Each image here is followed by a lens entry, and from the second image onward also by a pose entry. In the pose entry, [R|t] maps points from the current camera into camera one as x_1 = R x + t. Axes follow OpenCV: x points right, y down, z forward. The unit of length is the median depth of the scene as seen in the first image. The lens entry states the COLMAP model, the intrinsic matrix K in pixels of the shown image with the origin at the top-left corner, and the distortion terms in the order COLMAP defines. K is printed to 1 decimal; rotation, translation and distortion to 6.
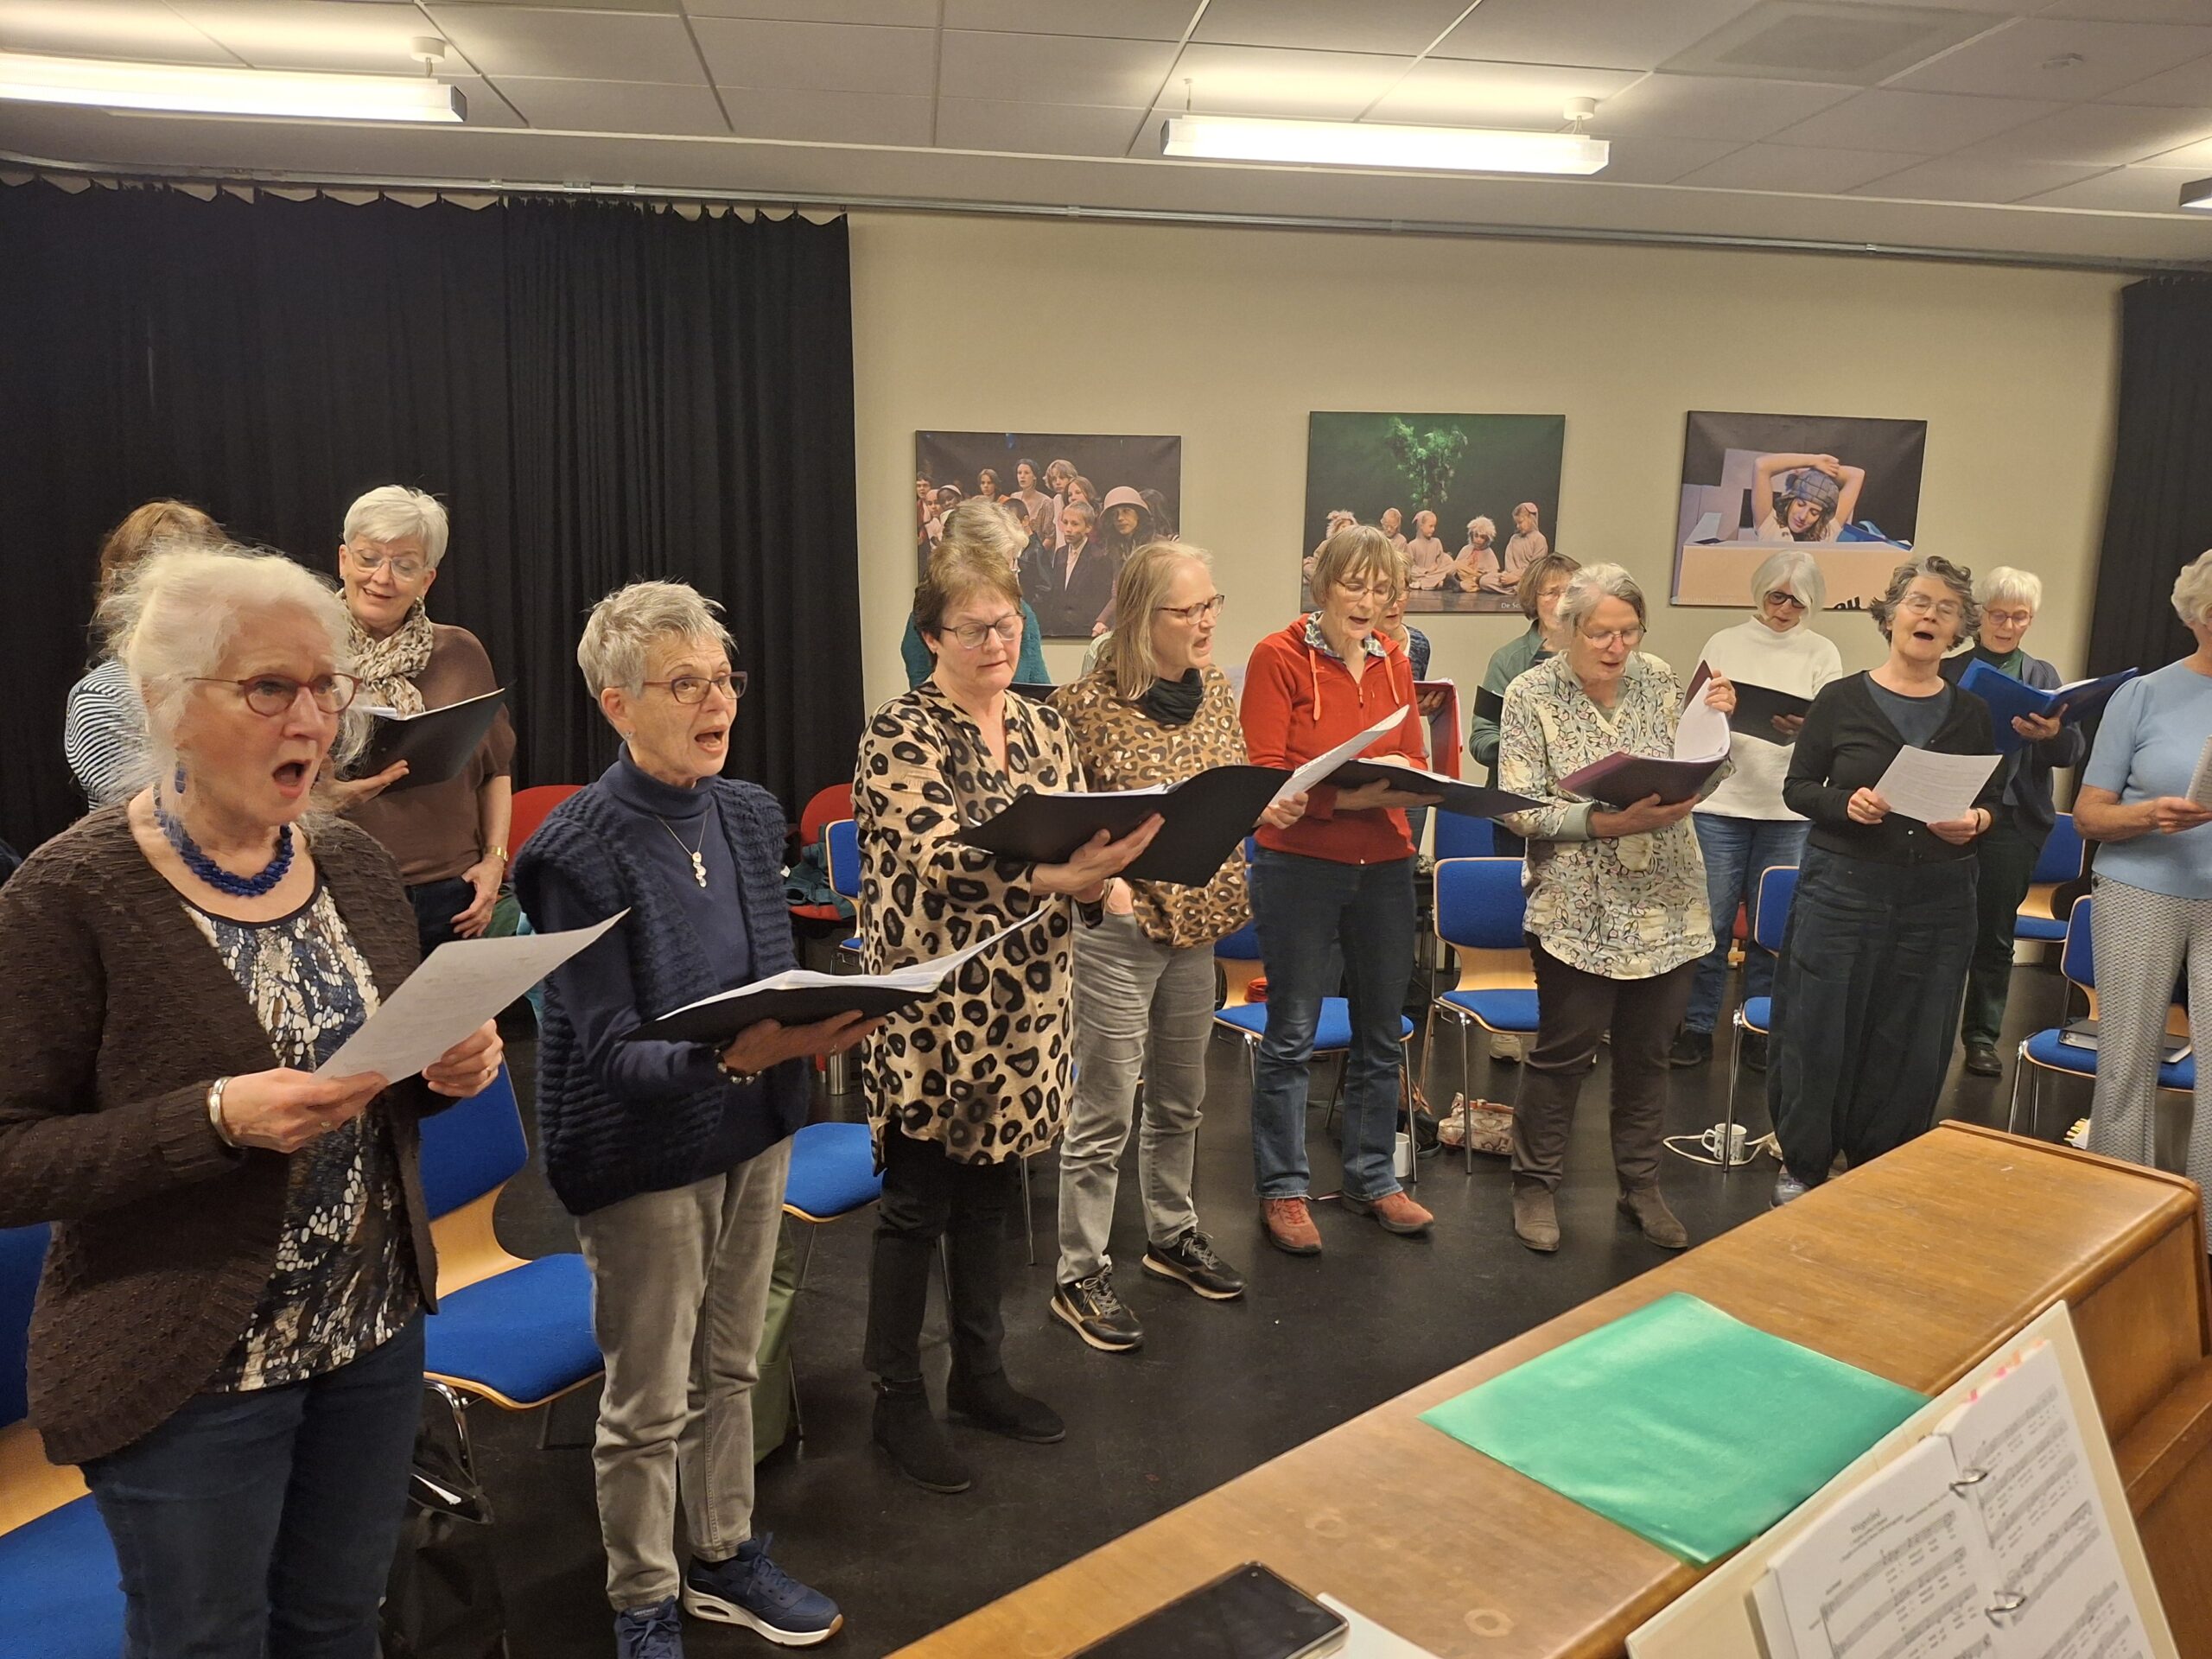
lens RADIAL K [[1670.3, 0, 1106.0], [0, 1670.3, 829.5], [0, 0, 1]] dist [-0.004515, -0.079408]
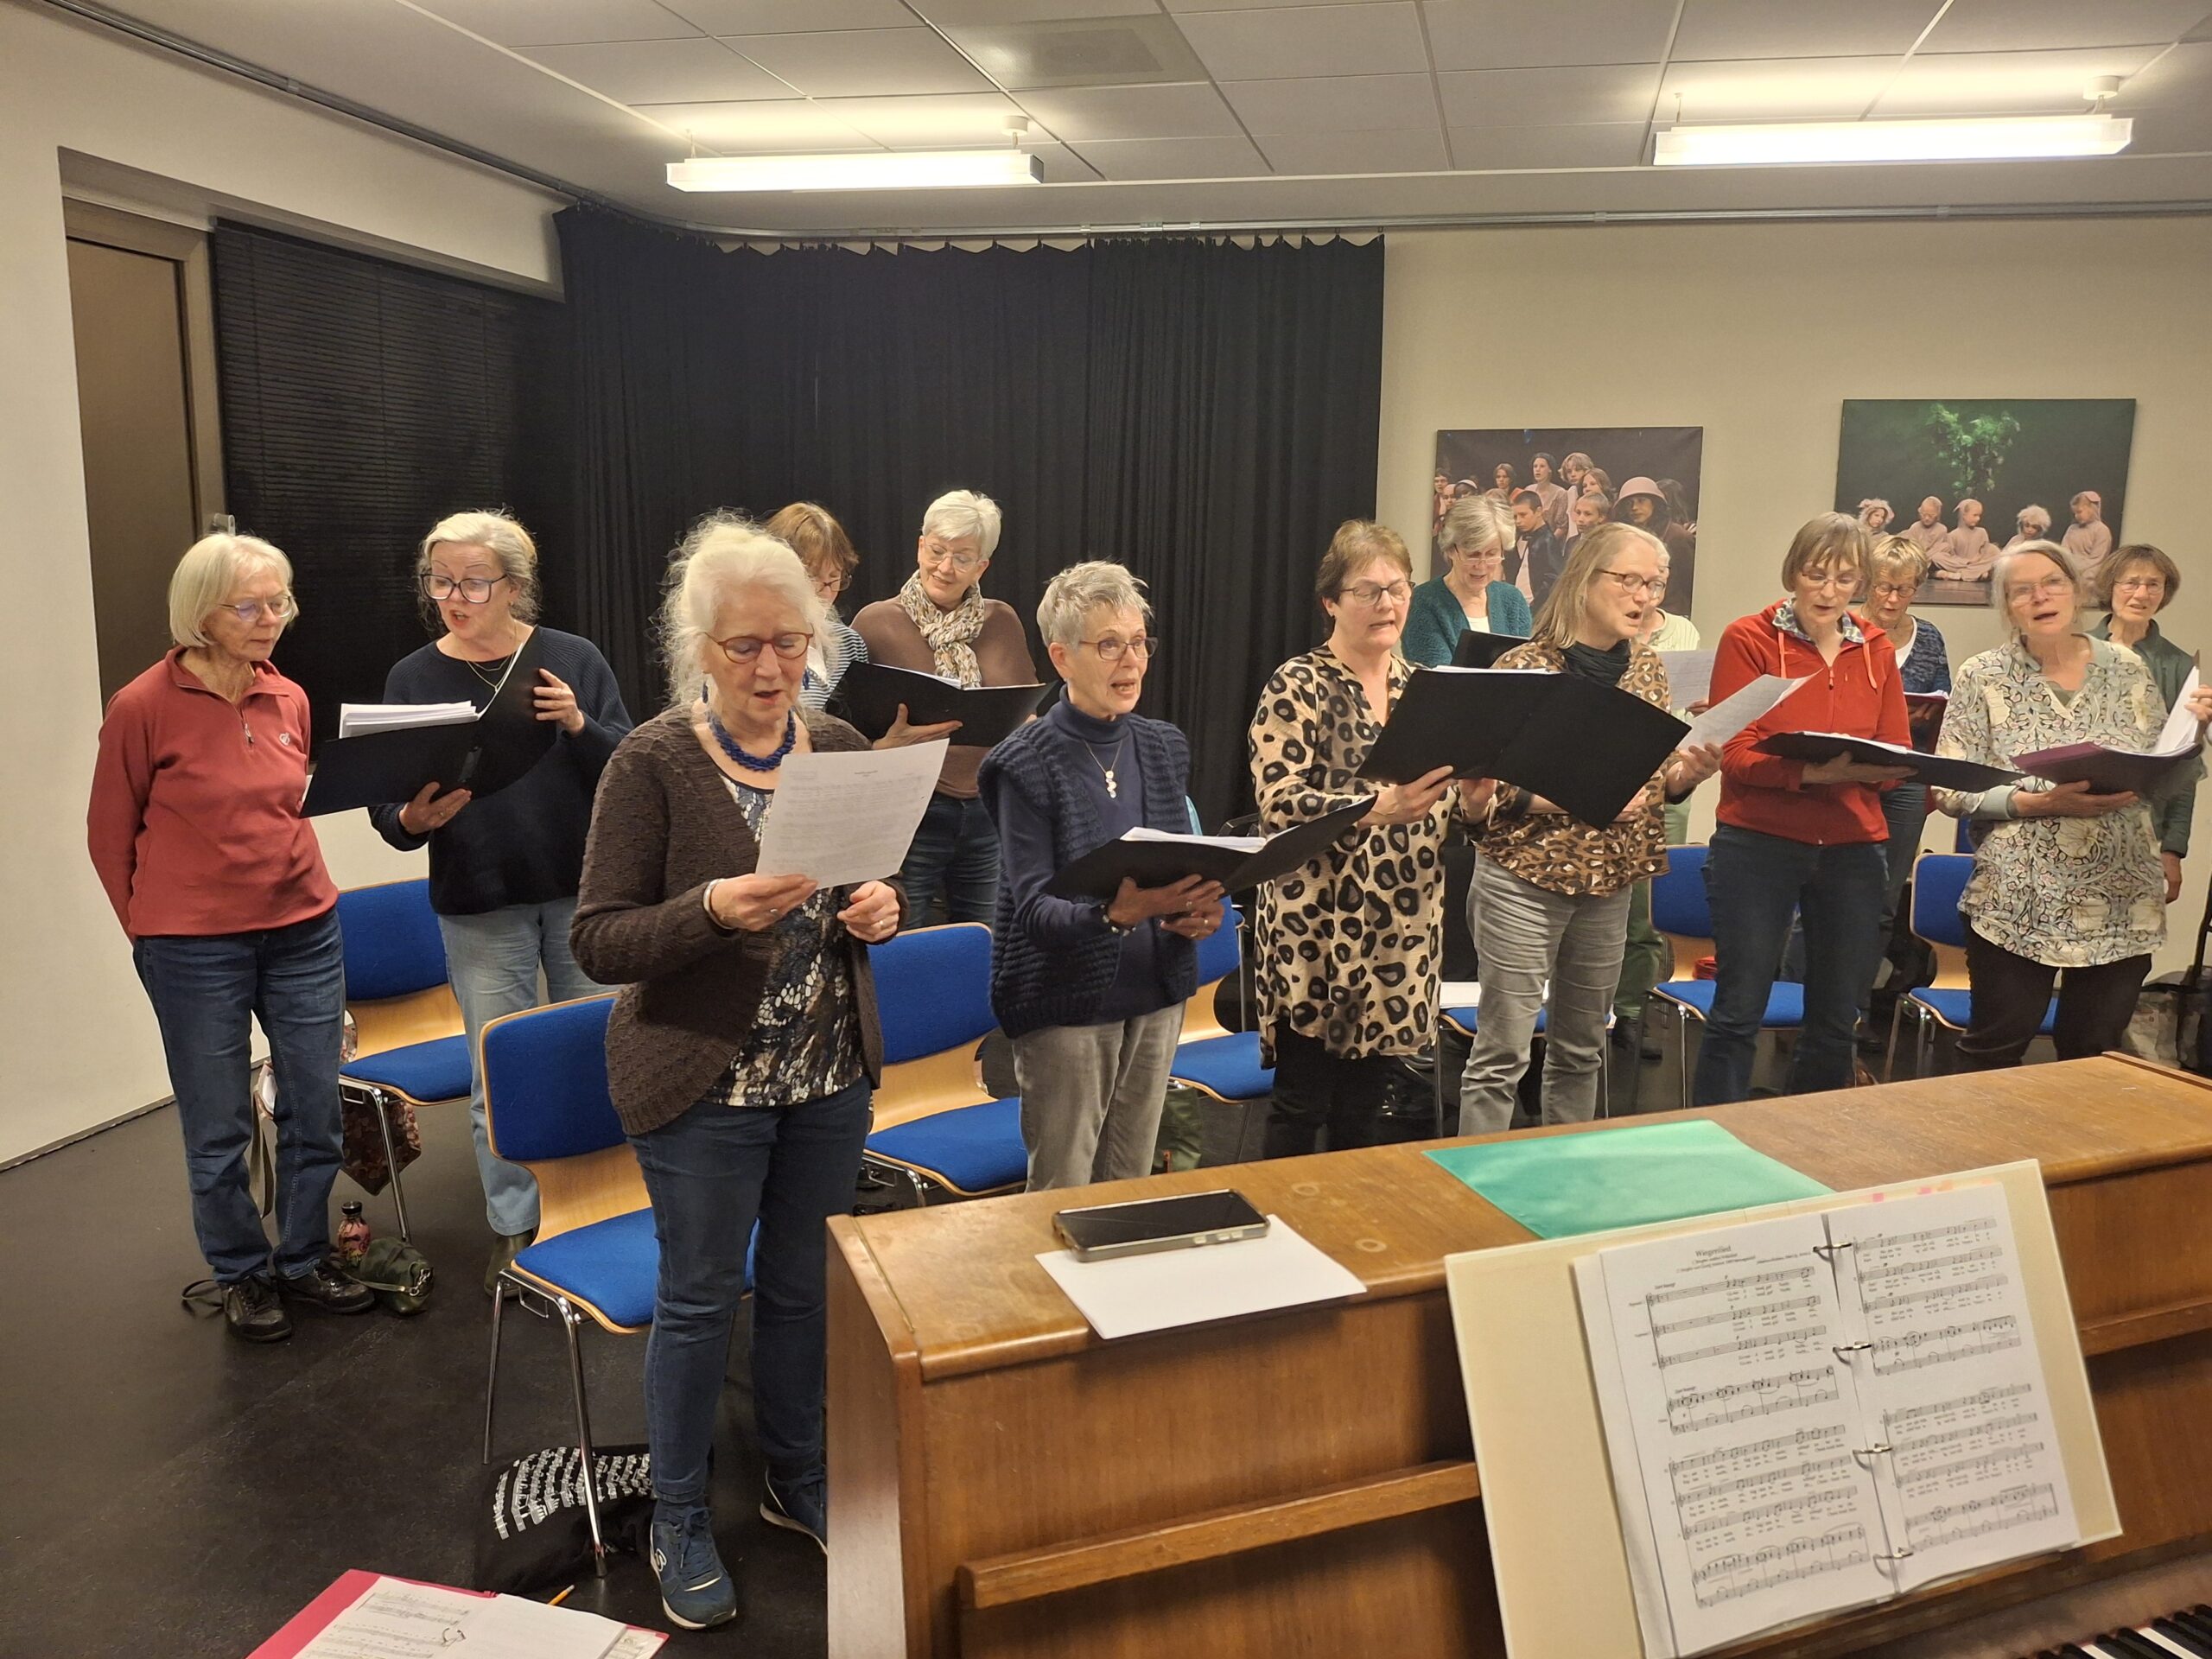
lens RADIAL K [[1685.1, 0, 1106.0], [0, 1685.1, 829.5], [0, 0, 1]] dist [-0.061251, -0.010147]
pose [[0.927182, 0.054769, -0.370586, 0.162908], [-0.054498, 0.998451, 0.011210, 0.030521], [0.370626, 0.009803, 0.928730, -0.133095]]
